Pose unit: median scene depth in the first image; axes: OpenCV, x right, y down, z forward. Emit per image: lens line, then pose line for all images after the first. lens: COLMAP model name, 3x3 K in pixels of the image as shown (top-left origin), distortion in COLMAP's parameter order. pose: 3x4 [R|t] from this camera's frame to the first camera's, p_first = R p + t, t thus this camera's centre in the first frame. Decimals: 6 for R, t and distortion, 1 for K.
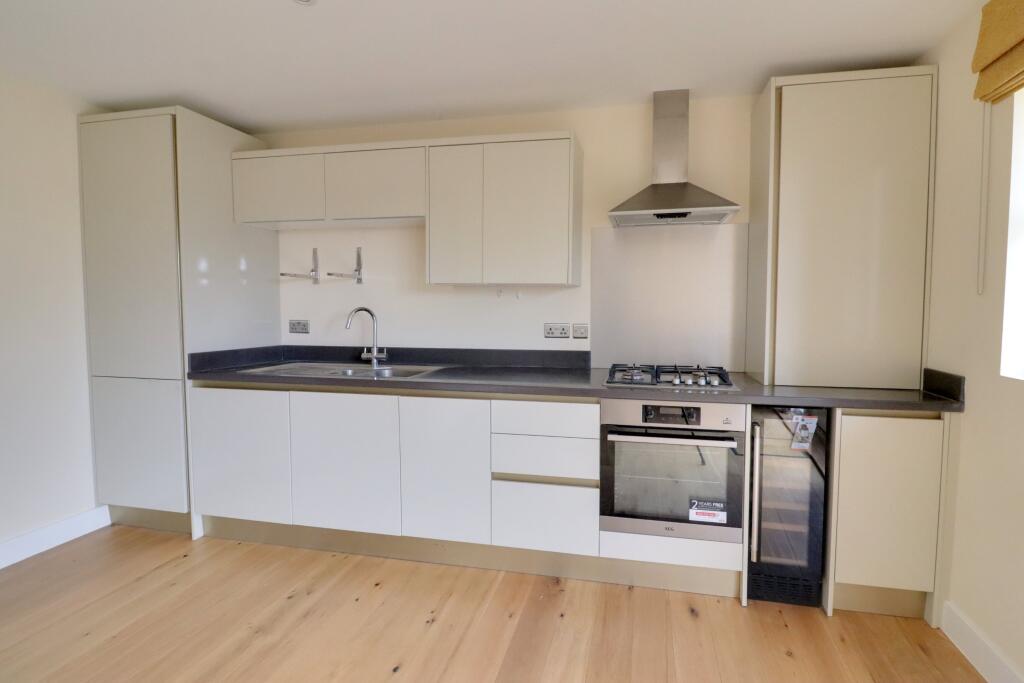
lens RADIAL K [[516.5, 0, 529.0], [0, 516.5, 333.0], [0, 0, 1]] dist [0.003314, -0.013946]
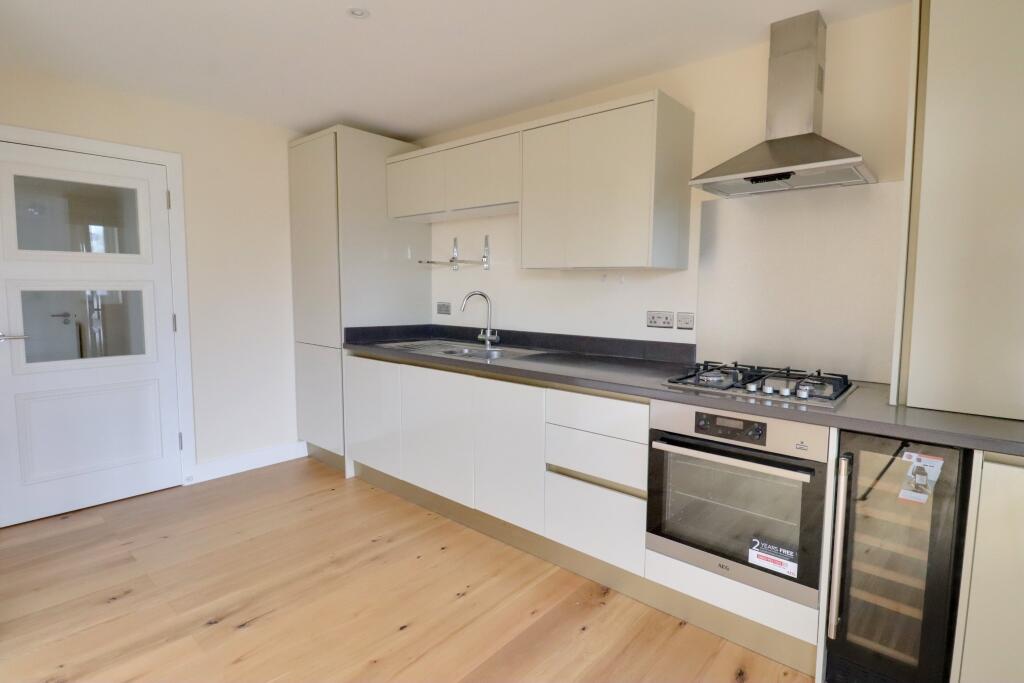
lens RADIAL K [[510.5, 0, 527.0], [0, 510.5, 331.8], [0, 0, 1]] dist [0.001827, -0.013981]
pose [[0.886242, 0.045720, -0.460961, 0.319528], [-0.033584, 0.998840, 0.034500, -0.007505], [0.462003, -0.015094, 0.886750, 0.135727]]
